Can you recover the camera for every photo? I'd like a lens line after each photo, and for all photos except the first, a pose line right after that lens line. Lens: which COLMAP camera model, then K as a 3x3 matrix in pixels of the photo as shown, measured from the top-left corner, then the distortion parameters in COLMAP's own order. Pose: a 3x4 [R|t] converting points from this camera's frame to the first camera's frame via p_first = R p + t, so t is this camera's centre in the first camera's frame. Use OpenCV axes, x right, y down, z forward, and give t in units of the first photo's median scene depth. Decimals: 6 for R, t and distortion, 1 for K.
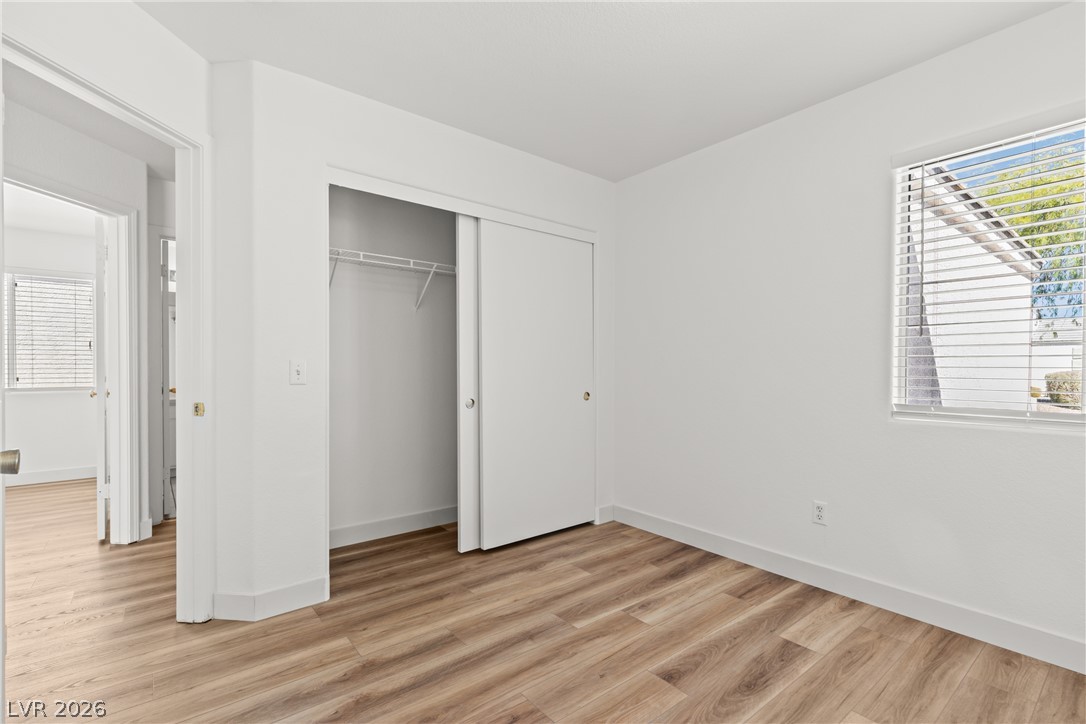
lens RADIAL K [[491.5, 0, 545.6], [0, 491.5, 370.5], [0, 0, 1]] dist [0.008825, -0.001871]
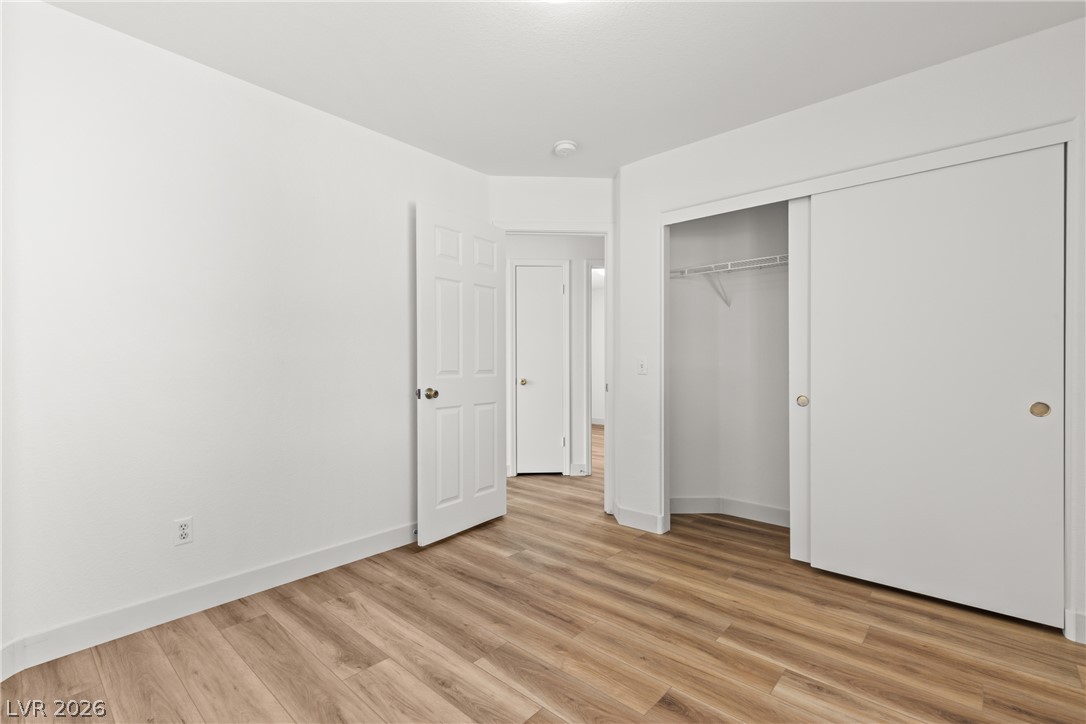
lens RADIAL K [[491.5, 0, 552.9], [0, 491.5, 366.0], [0, 0, 1]] dist [0.008825, -0.001871]
pose [[0.172629, 0.005187, -0.984973, 0.788523], [-0.001727, 0.999986, 0.004963, -0.002614], [0.984985, 0.000844, 0.172635, 0.449212]]
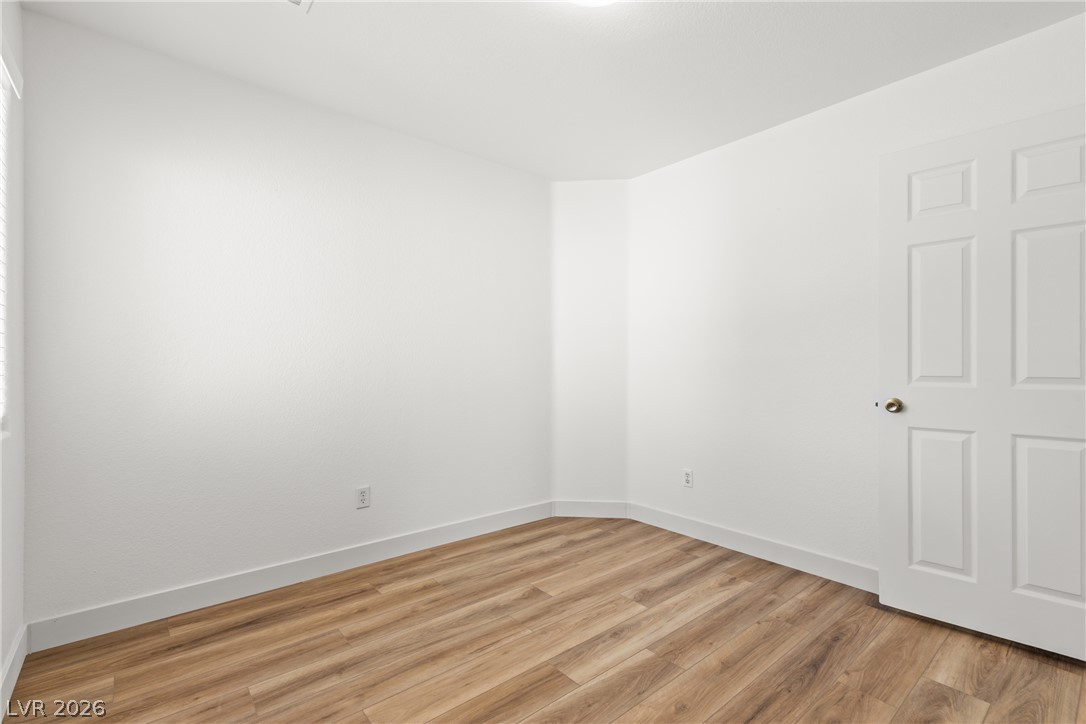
lens RADIAL K [[491.5, 0, 538.4], [0, 491.5, 367.8], [0, 0, 1]] dist [0.008825, -0.001871]
pose [[-0.999934, -0.001779, -0.011307, 0.226851], [-0.001908, 0.999934, 0.011357, -0.006450], [0.011286, 0.011377, -0.999872, 1.225678]]
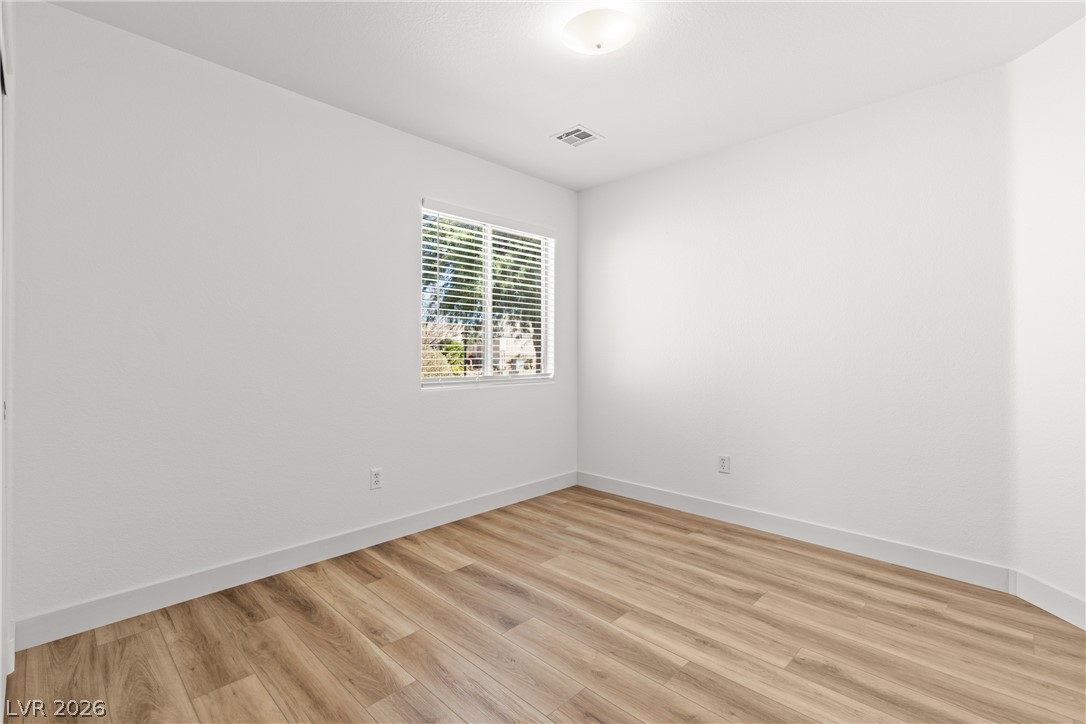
lens RADIAL K [[491.5, 0, 550.2], [0, 491.5, 356.4], [0, 0, 1]] dist [0.008825, -0.001871]
pose [[-0.119770, -0.009266, 0.992758, -0.629099], [0.005010, 0.999938, 0.009937, -0.005007], [-0.992789, 0.006164, -0.119717, 0.740628]]
